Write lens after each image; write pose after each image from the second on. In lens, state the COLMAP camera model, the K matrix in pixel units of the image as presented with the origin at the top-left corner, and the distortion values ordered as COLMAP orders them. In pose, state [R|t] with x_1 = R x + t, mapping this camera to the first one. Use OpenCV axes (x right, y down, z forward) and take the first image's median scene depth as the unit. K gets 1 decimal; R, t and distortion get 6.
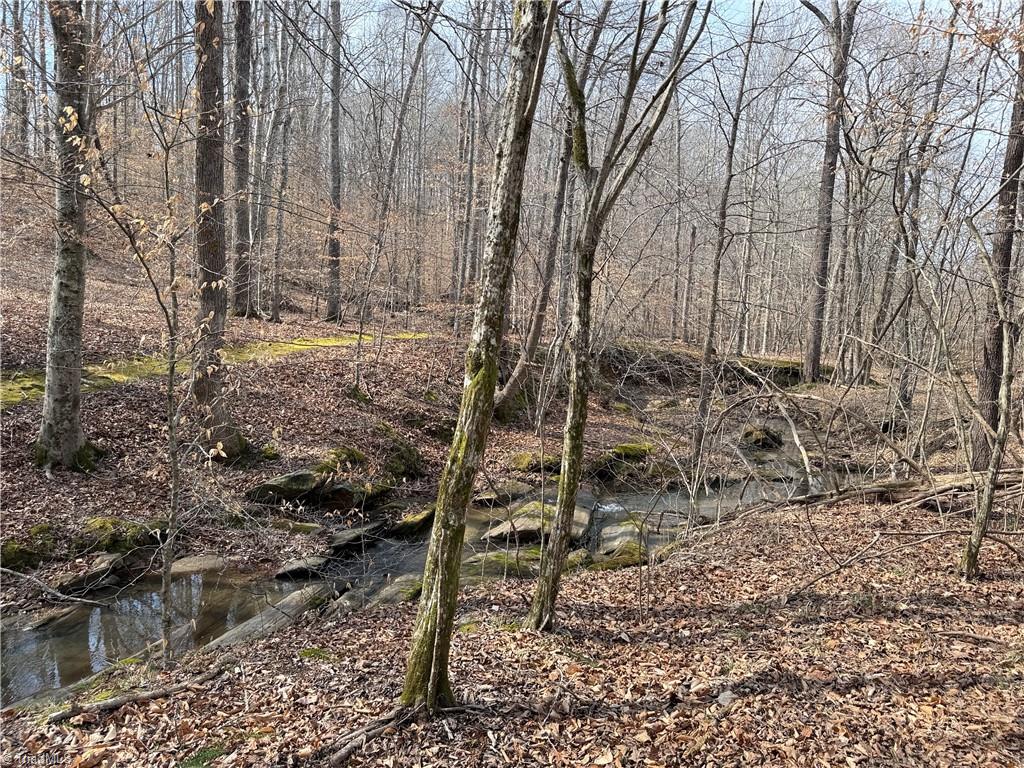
lens RADIAL K [[713.0, 0, 512.0], [0, 713.0, 384.0], [0, 0, 1]] dist [0.117746, -0.147410]
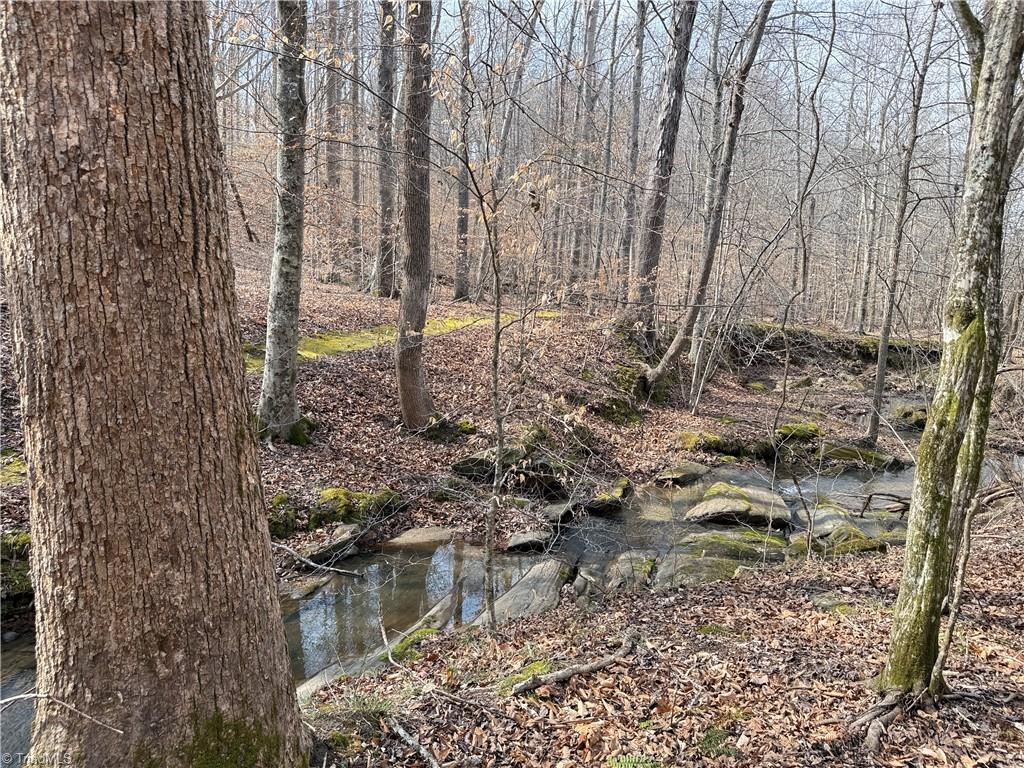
lens RADIAL K [[713.0, 0, 512.0], [0, 713.0, 384.0], [0, 0, 1]] dist [0.117746, -0.147410]
pose [[0.996416, -0.000747, -0.084587, -0.219581], [0.002657, 0.999744, 0.022467, 0.014469], [0.084548, -0.022611, 0.996163, 0.022944]]
